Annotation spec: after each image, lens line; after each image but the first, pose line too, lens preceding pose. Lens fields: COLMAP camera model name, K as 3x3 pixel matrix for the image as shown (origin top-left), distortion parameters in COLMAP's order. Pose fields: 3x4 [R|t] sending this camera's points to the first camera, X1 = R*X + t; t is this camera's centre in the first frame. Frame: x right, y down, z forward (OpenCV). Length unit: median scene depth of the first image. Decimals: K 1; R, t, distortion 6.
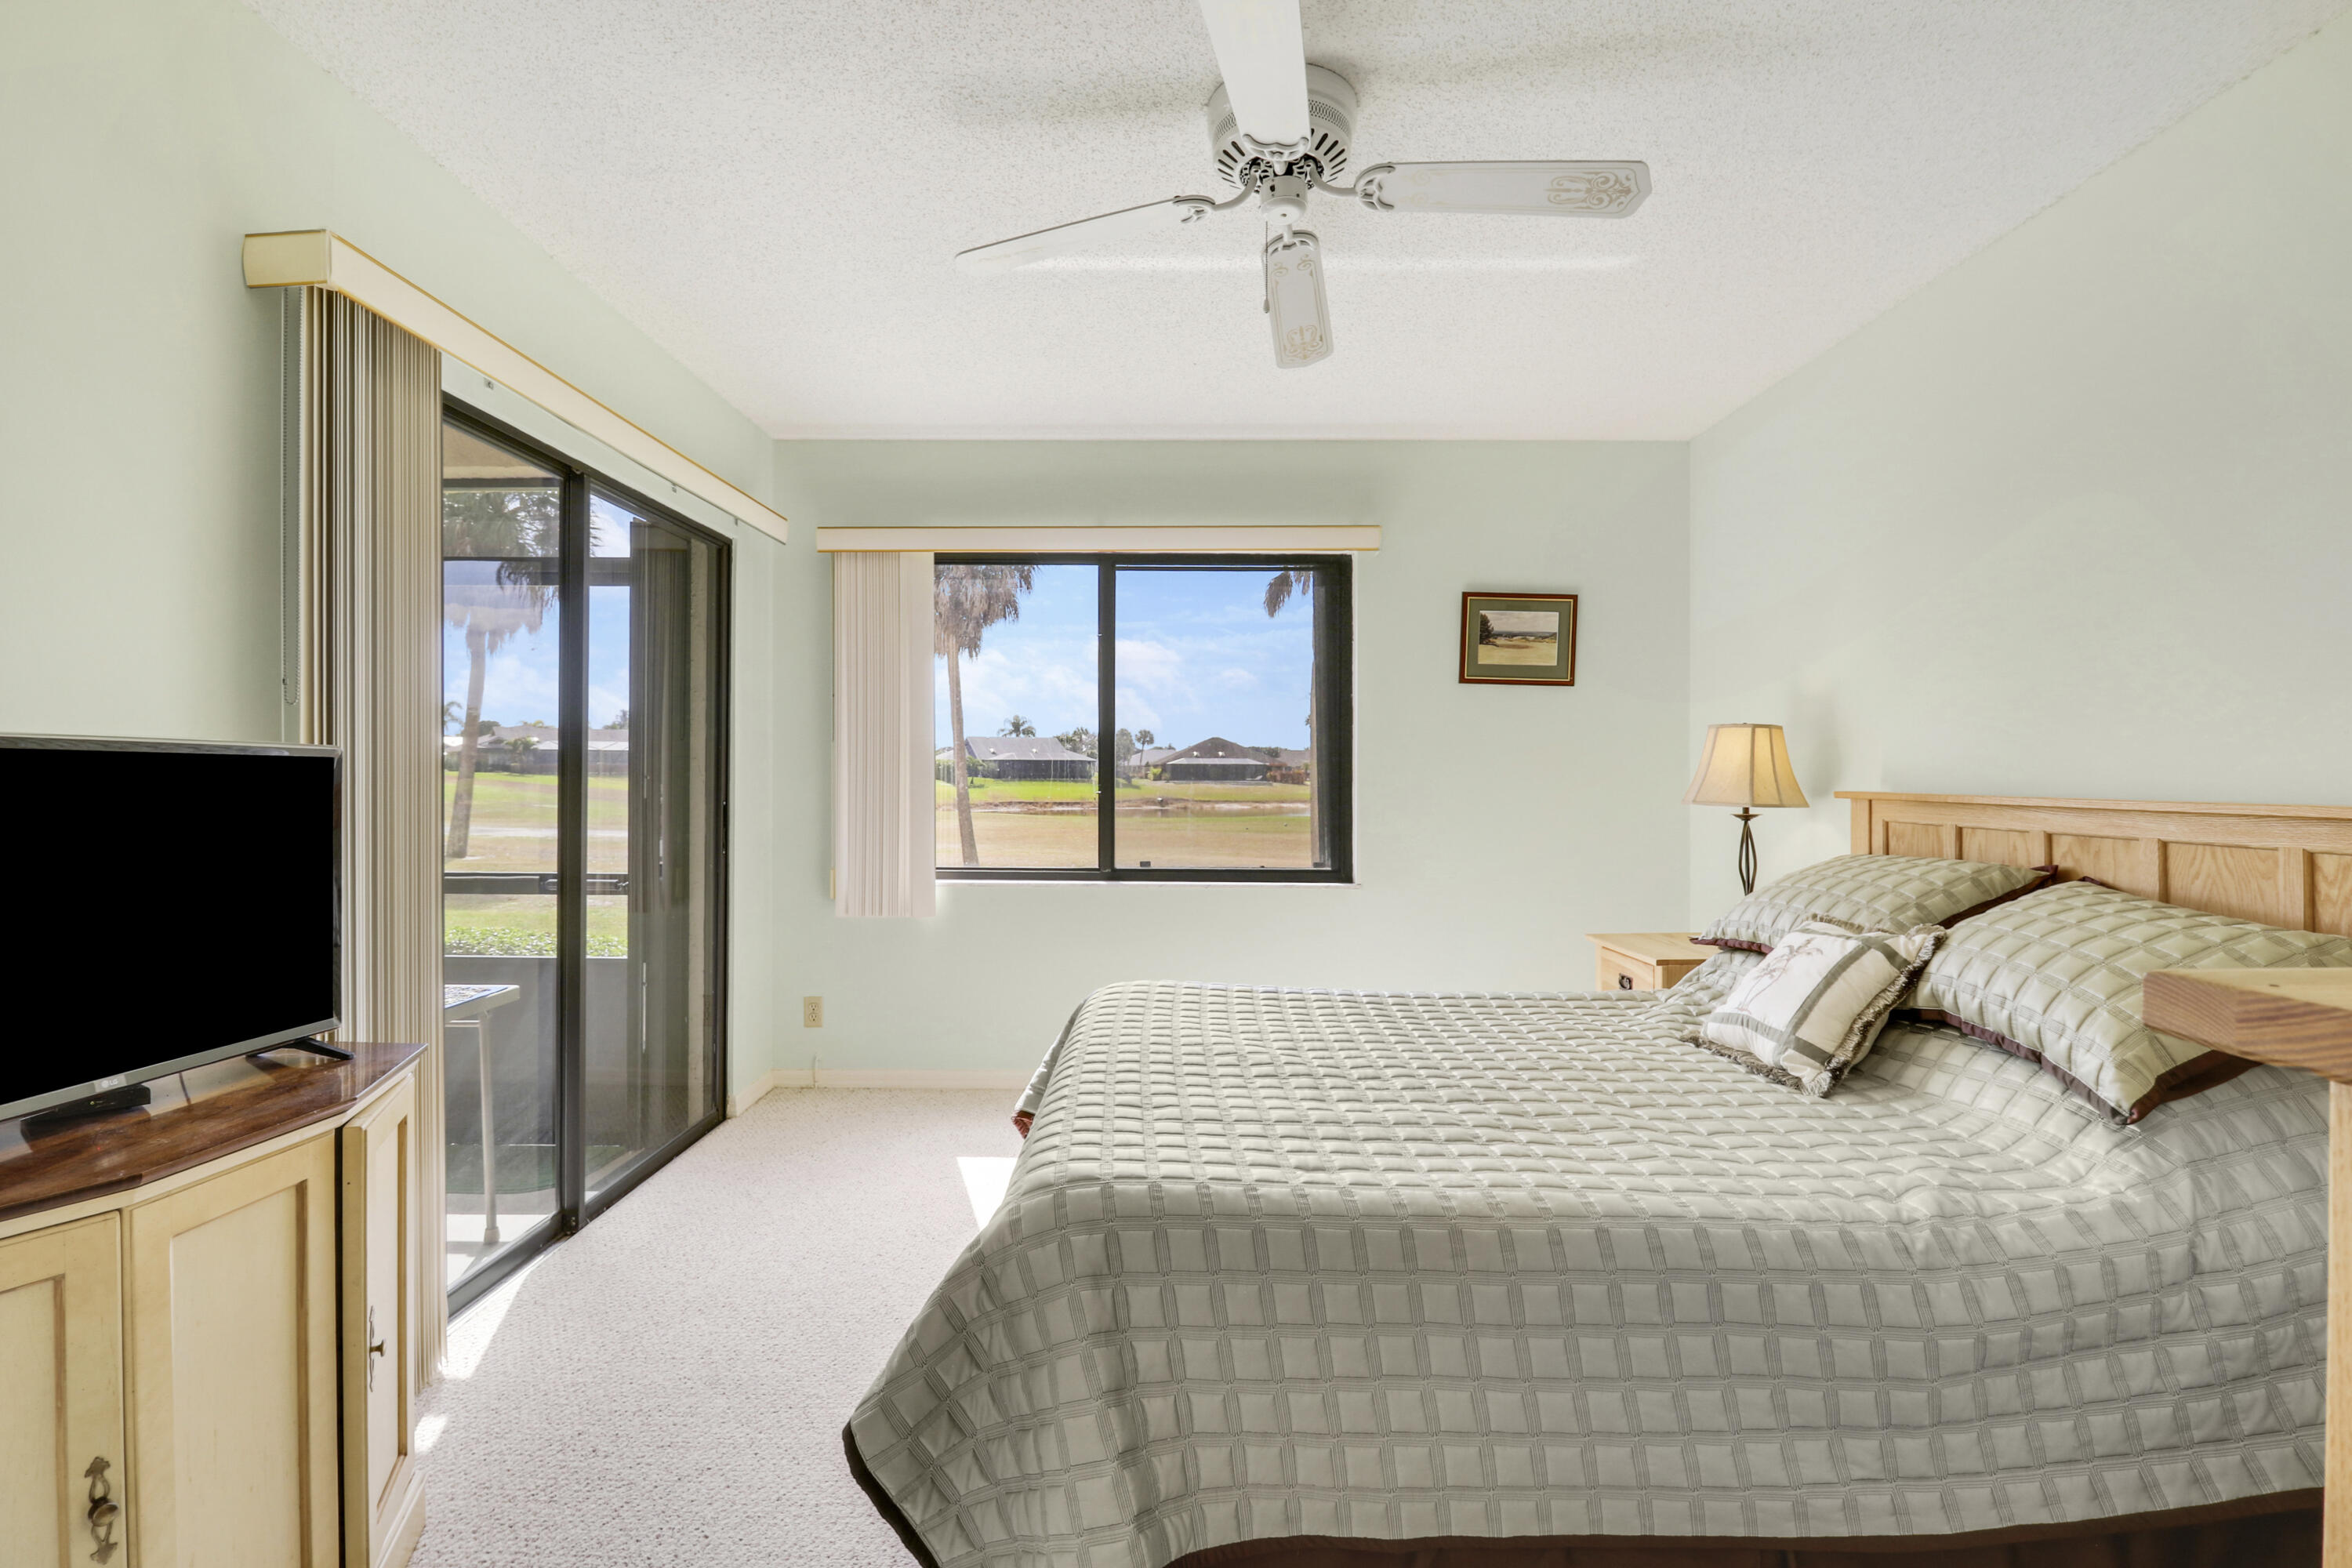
lens RADIAL K [[1092.9, 0, 1159.4], [0, 1092.9, 791.8], [0, 0, 1]] dist [-0.008381, -0.011269]
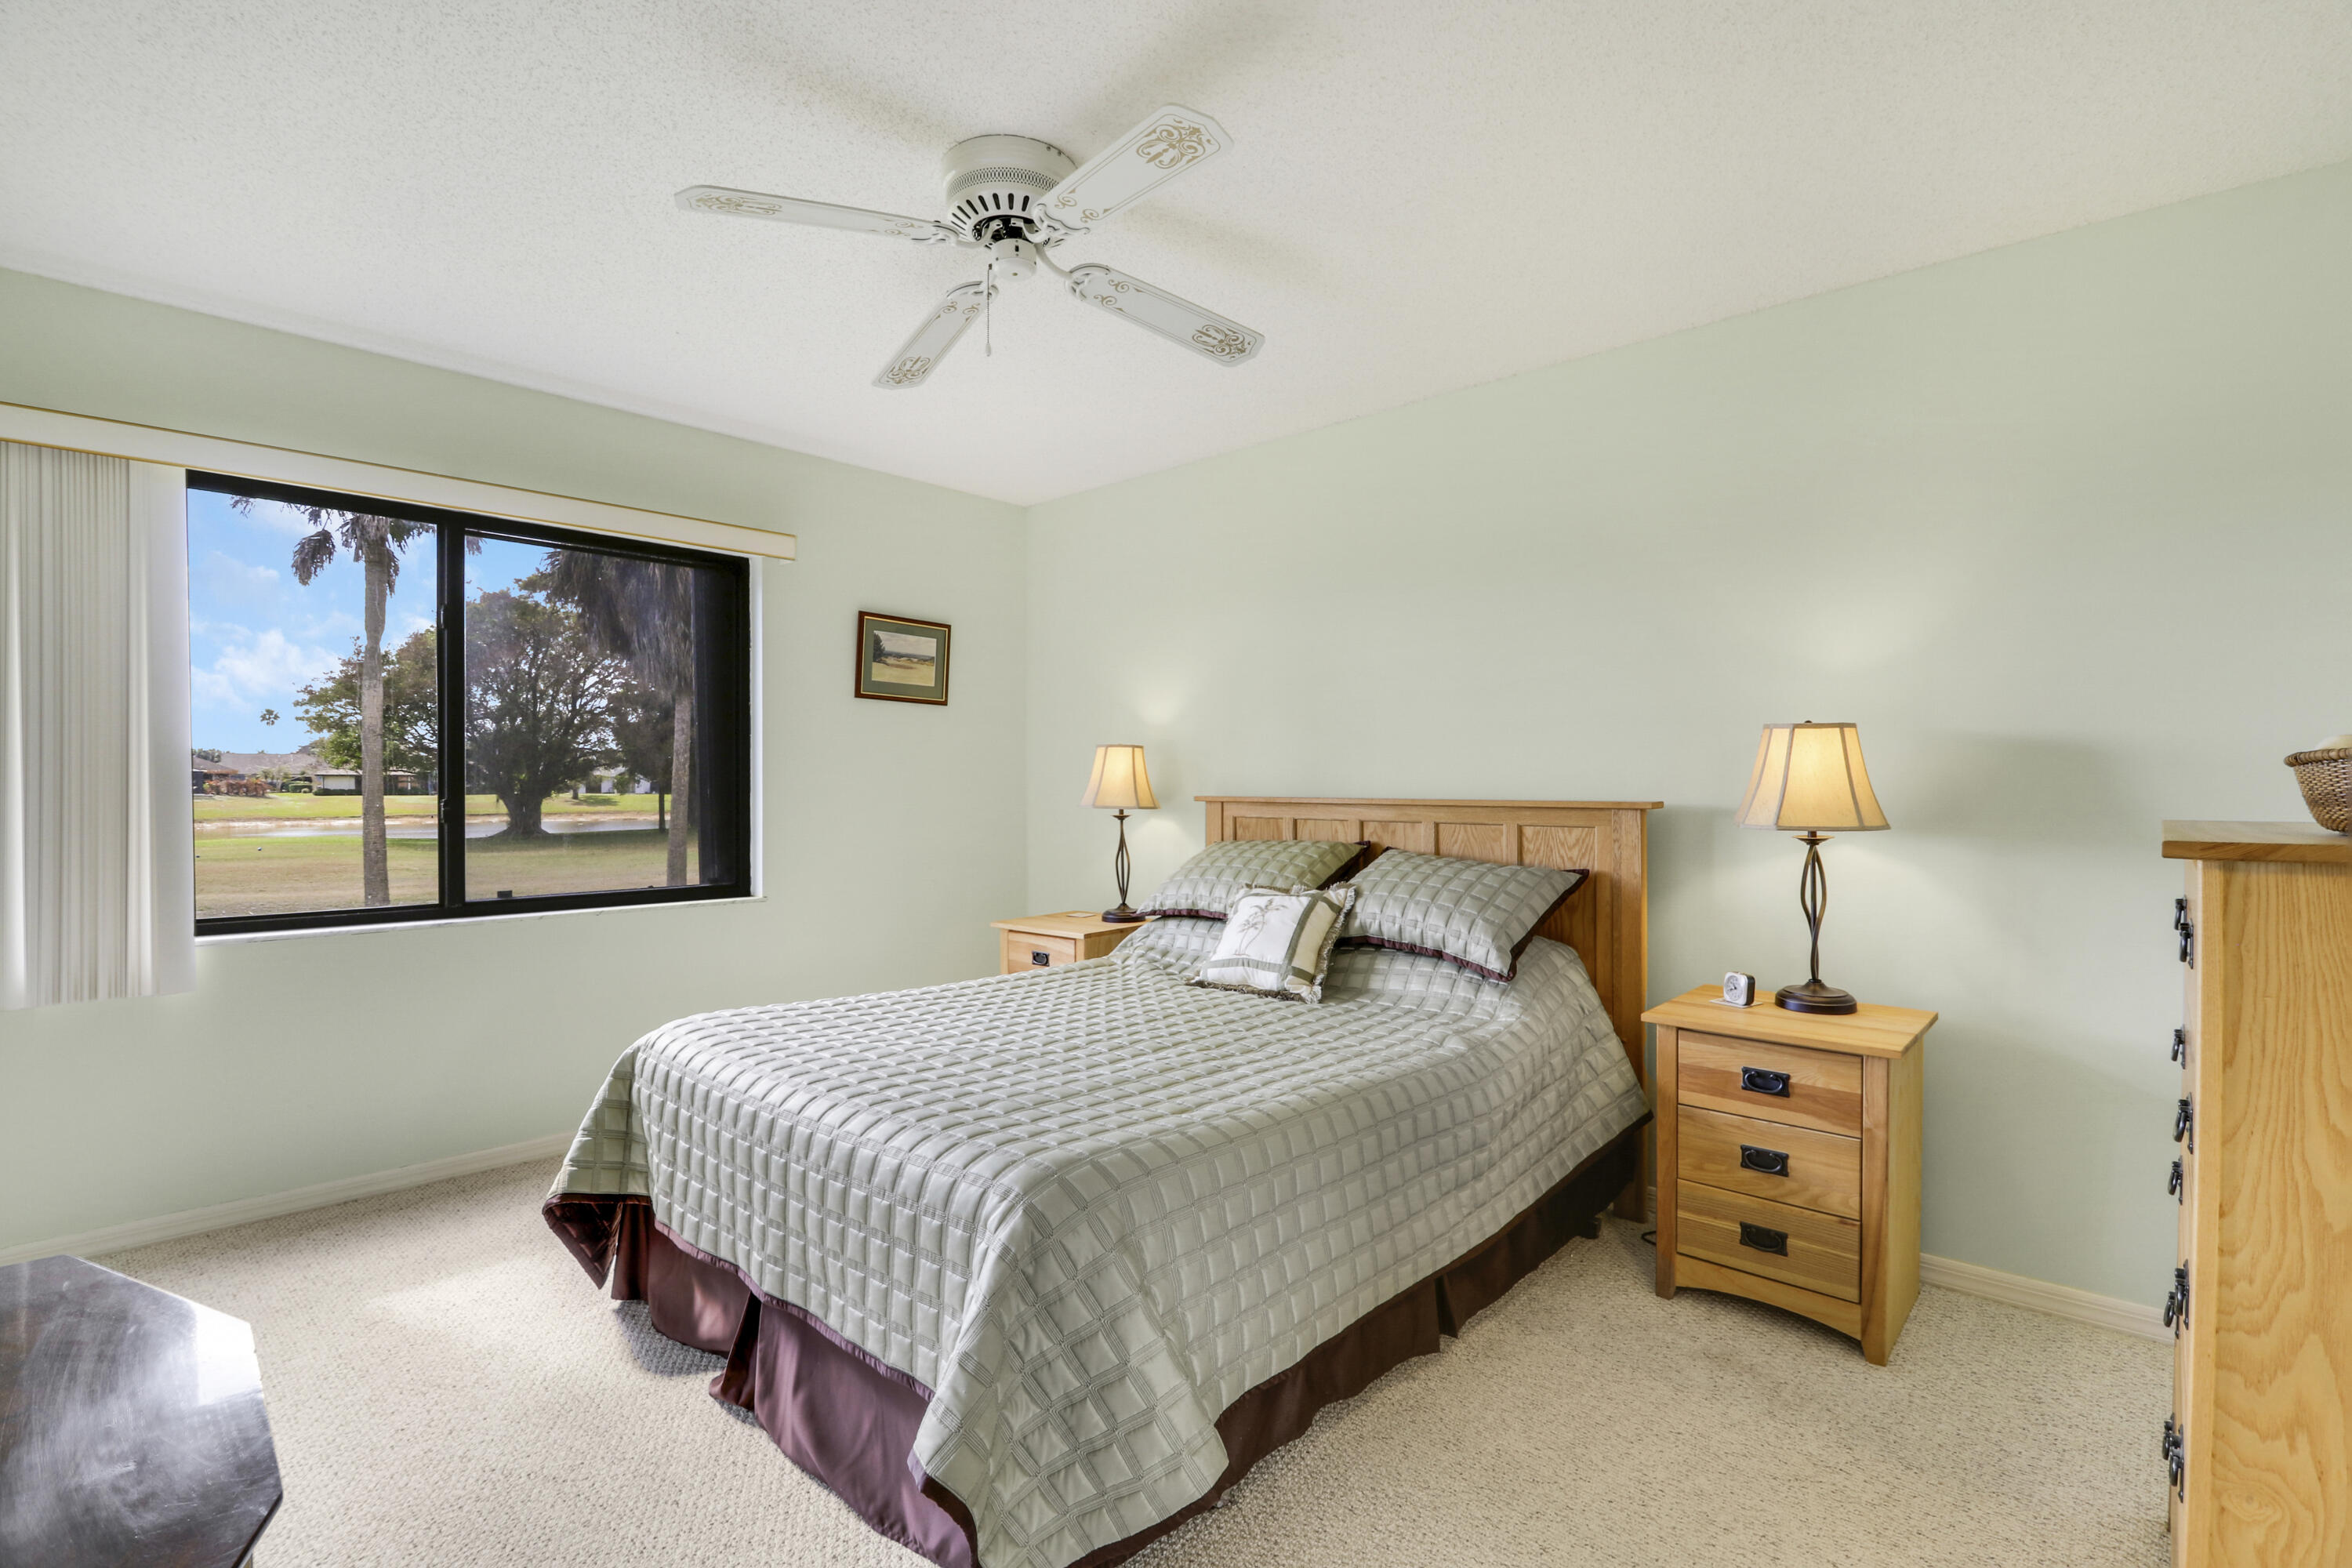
lens RADIAL K [[1092.9, 0, 1170.3], [0, 1092.9, 799.9], [0, 0, 1]] dist [-0.008381, -0.011269]
pose [[0.666707, -0.012909, 0.745208, -0.600747], [0.013735, 0.999893, 0.005032, -0.004729], [-0.745193, 0.006881, 0.666813, 0.155814]]
